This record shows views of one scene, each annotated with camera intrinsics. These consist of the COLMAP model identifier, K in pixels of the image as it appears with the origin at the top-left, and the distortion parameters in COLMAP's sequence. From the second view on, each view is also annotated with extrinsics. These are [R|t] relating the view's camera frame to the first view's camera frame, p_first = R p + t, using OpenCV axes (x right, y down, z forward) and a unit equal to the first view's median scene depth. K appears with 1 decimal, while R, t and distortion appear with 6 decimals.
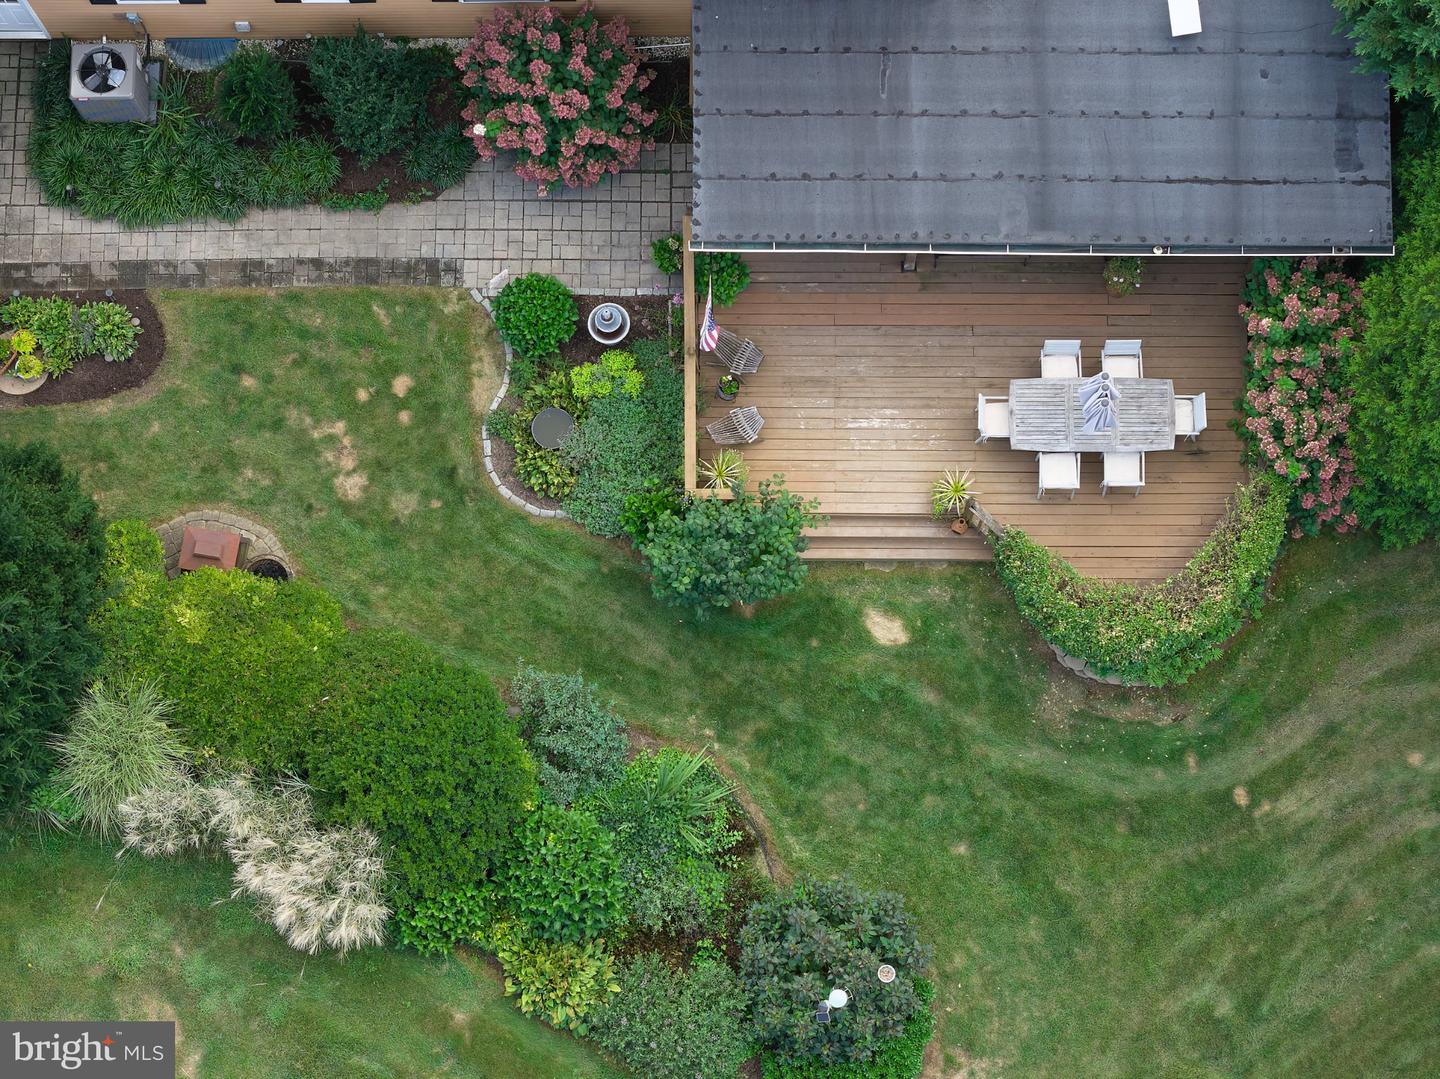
lens RADIAL K [[2891.3, 0, 720.0], [0, 2891.3, 539.5], [0, 0, 1]] dist [-0.170690, 0.581632]
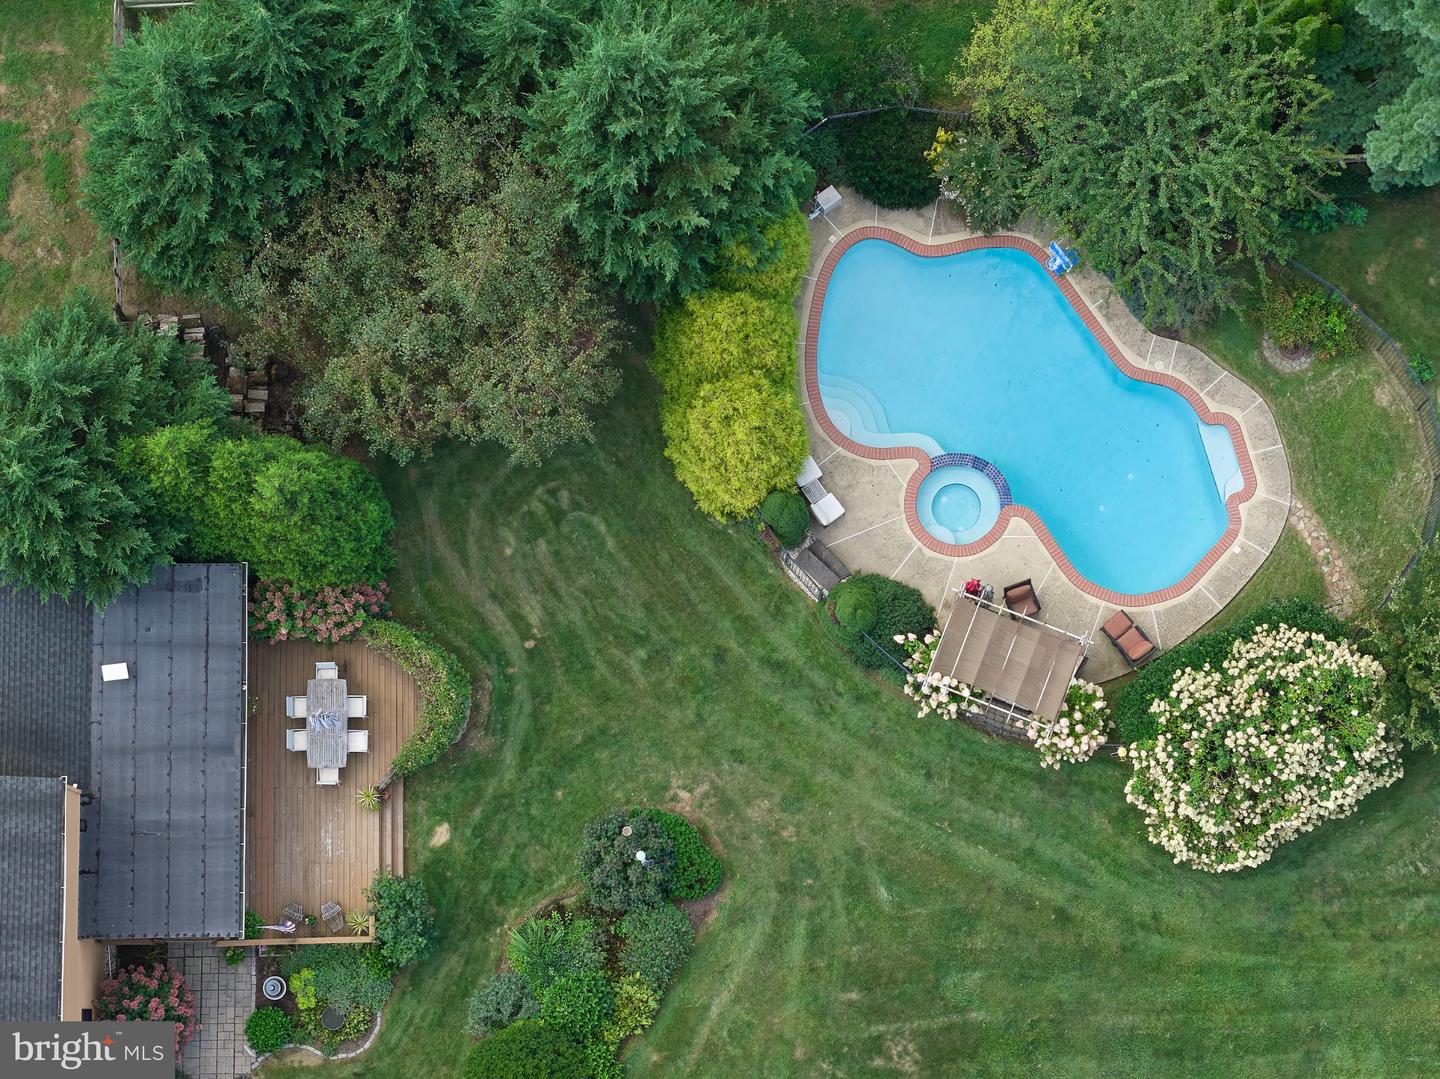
lens RADIAL K [[2891.3, 0, 720.0], [0, 2891.3, 539.5], [0, 0, 1]] dist [-0.170690, 0.581632]
pose [[-0.024560, -0.980641, 0.194268, -0.121721], [0.981711, 0.013038, 0.189928, -0.149276], [-0.188784, 0.195379, 0.962386, -0.858315]]
